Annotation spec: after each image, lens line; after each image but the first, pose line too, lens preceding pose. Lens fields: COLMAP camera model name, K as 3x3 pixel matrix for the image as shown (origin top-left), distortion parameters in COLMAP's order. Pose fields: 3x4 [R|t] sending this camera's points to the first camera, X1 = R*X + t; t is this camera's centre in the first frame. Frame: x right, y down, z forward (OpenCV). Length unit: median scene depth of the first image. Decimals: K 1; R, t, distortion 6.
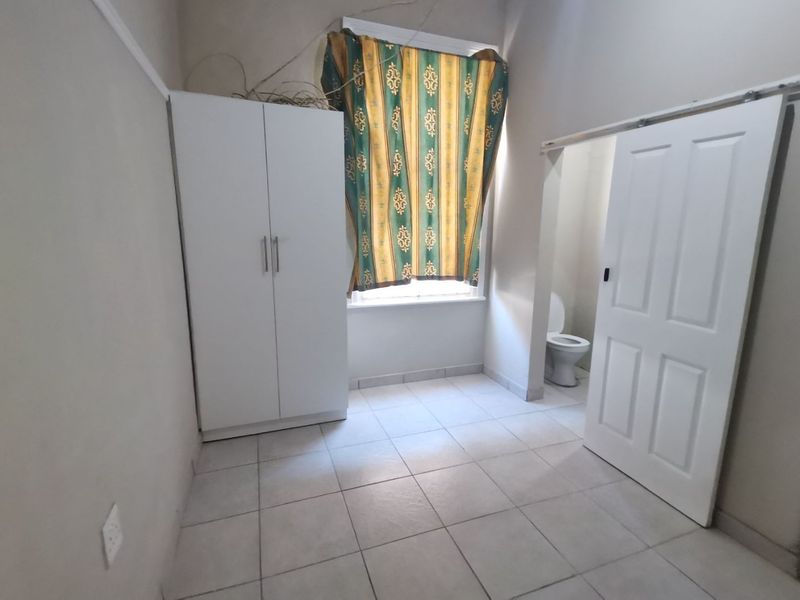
lens RADIAL K [[393.7, 0, 400.3], [0, 393.7, 301.7], [0, 0, 1]] dist [0.021358, 0.000469]
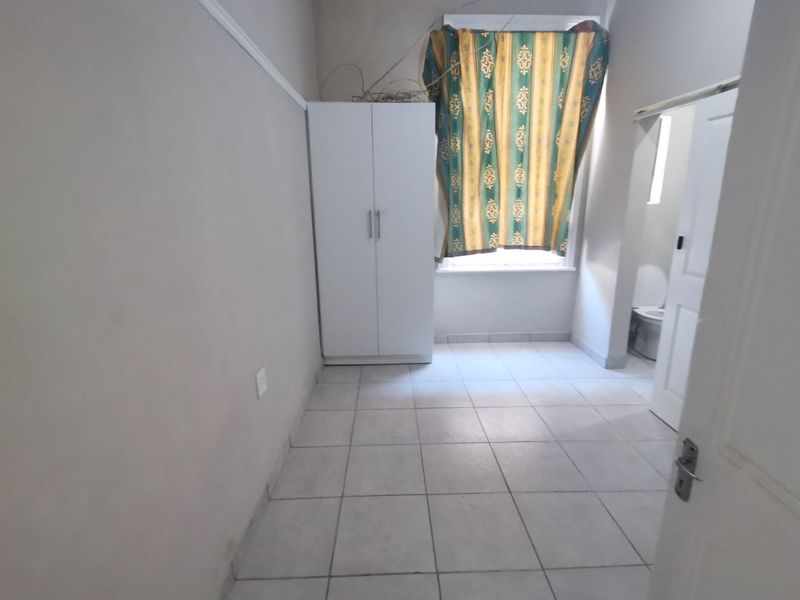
lens RADIAL K [[393.7, 0, 400.3], [0, 393.7, 301.7], [0, 0, 1]] dist [0.021358, 0.000469]
pose [[0.947784, 0.058424, -0.313517, 0.130558], [-0.040499, 0.997167, 0.063388, 0.035206], [0.316332, -0.047381, 0.947464, -0.148146]]
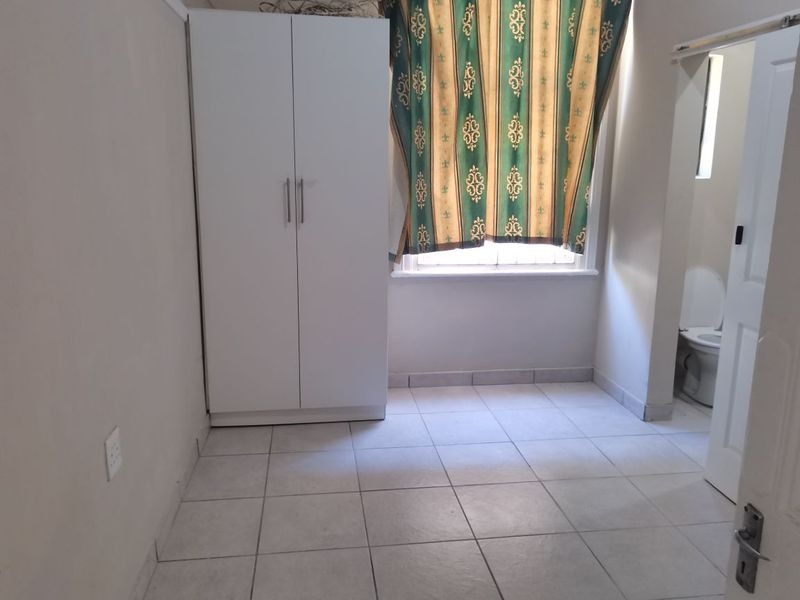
lens RADIAL K [[633.9, 0, 400.0], [0, 633.9, 300.0], [0, 0, 1]] dist [0.010190, -0.006268]
pose [[0.977489, 0.044525, -0.206235, 0.127002], [-0.041431, 0.998955, 0.019302, 0.038368], [0.206879, -0.010323, 0.978312, -0.180240]]
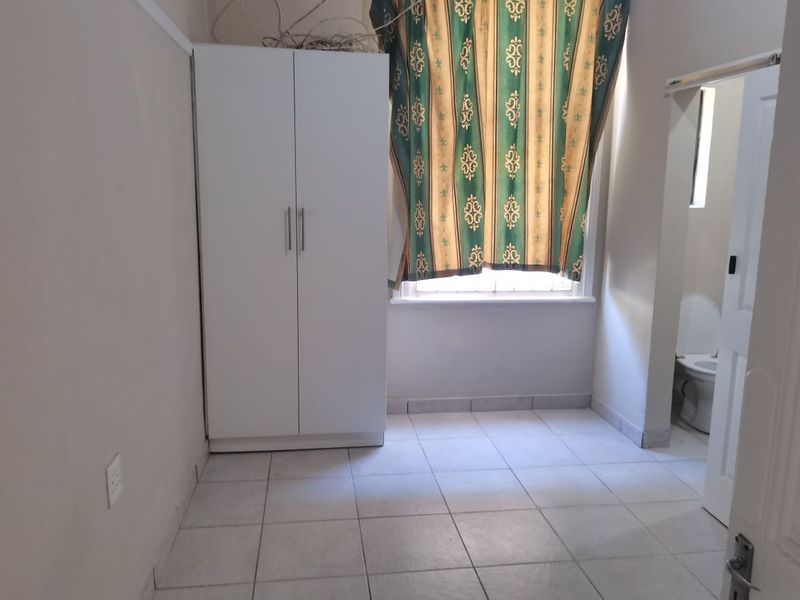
lens RADIAL K [[633.9, 0, 400.0], [0, 633.9, 300.0], [0, 0, 1]] dist [0.010190, -0.006268]
pose [[0.977607, 0.039118, -0.206771, 0.130243], [-0.043666, 0.998893, -0.017477, 0.031781], [0.205858, 0.026115, 0.978233, -0.192641]]
